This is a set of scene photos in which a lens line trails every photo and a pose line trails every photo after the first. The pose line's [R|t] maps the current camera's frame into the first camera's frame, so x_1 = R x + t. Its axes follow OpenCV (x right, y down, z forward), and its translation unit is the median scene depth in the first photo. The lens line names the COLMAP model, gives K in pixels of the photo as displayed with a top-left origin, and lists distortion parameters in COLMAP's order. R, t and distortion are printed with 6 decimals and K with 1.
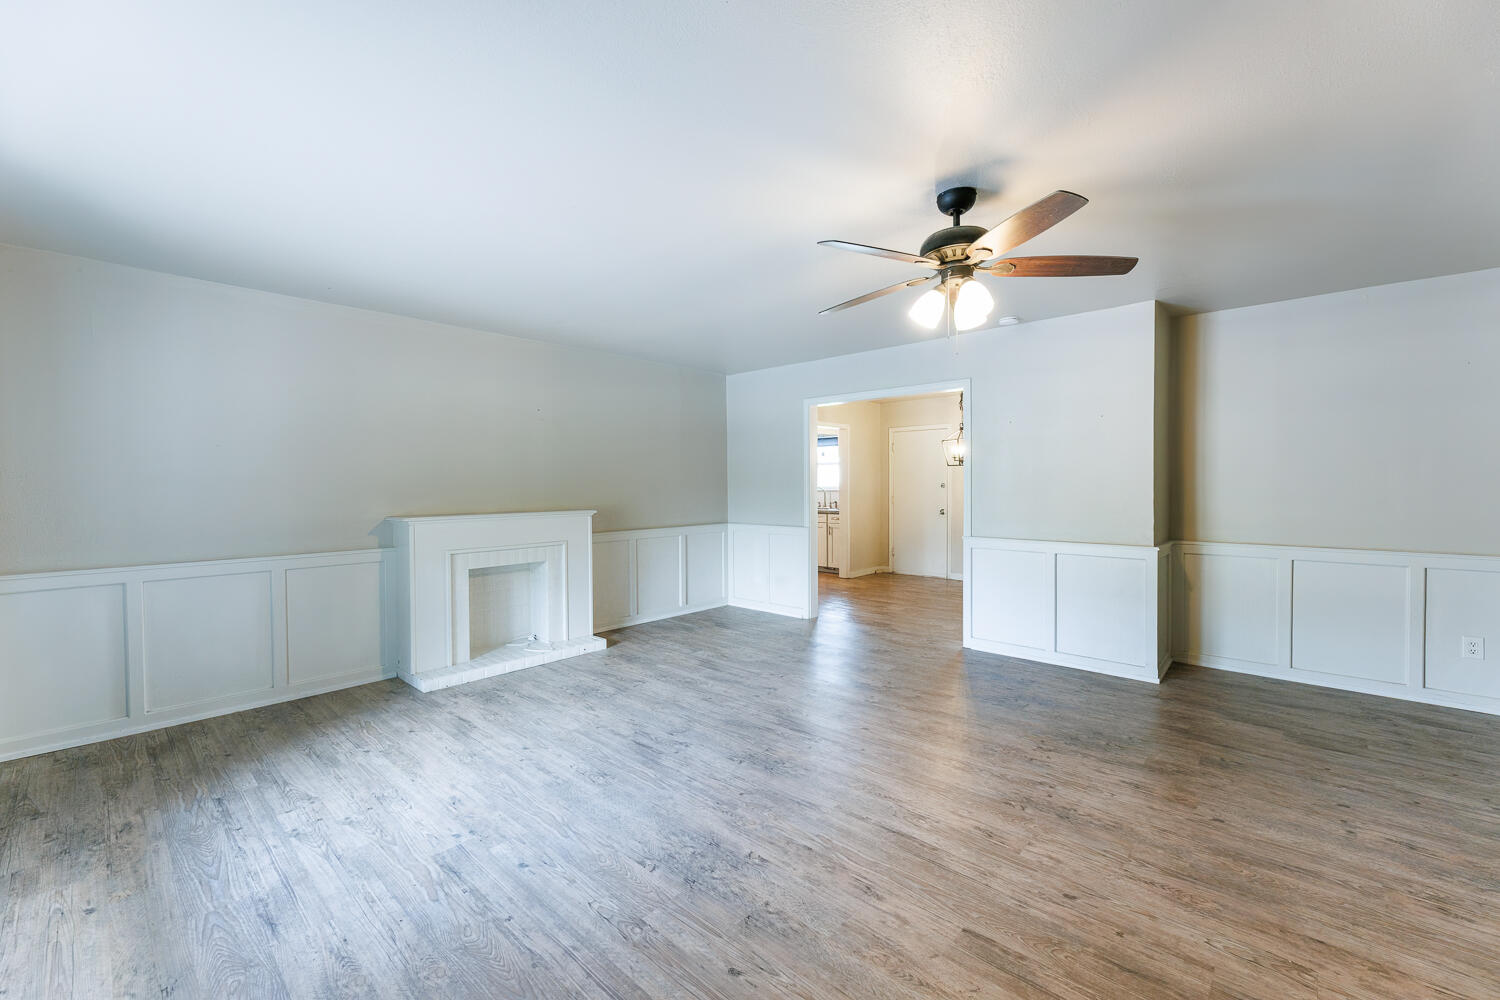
lens RADIAL K [[609.2, 0, 753.3], [0, 609.2, 496.1], [0, 0, 1]] dist [-0.000548, 0.000128]
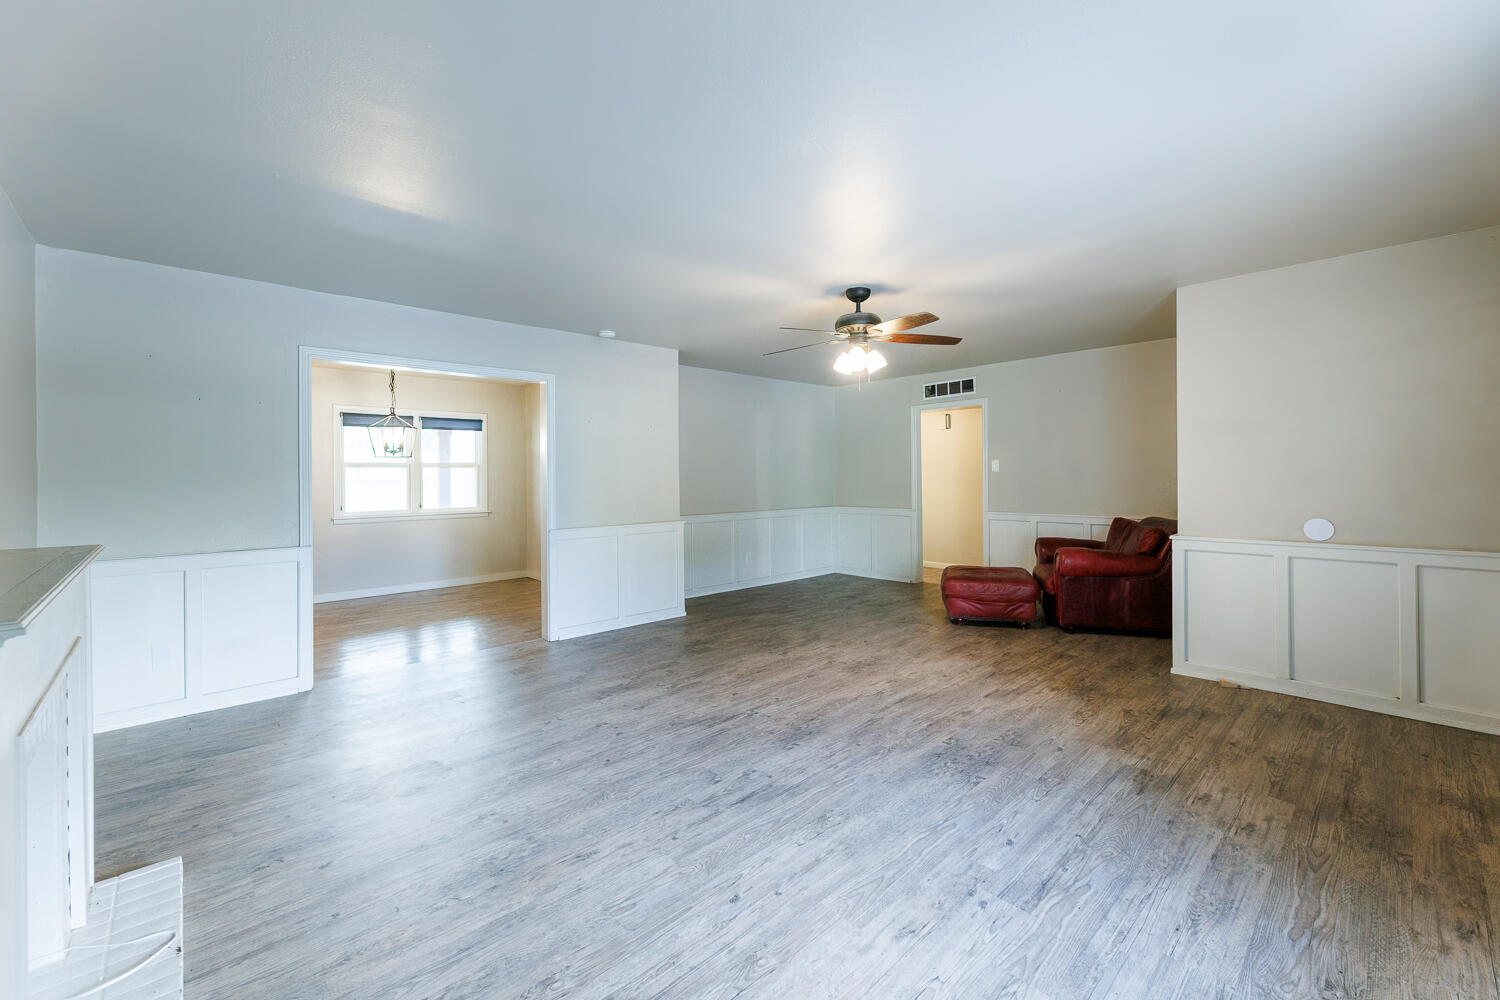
lens RADIAL K [[609.2, 0, 766.0], [0, 609.2, 466.4], [0, 0, 1]] dist [-0.000548, 0.000128]
pose [[0.065261, 0.021639, 0.997634, -1.342164], [0.027175, 0.999355, -0.023455, -0.008673], [-0.997498, 0.028642, 0.064631, 1.238444]]
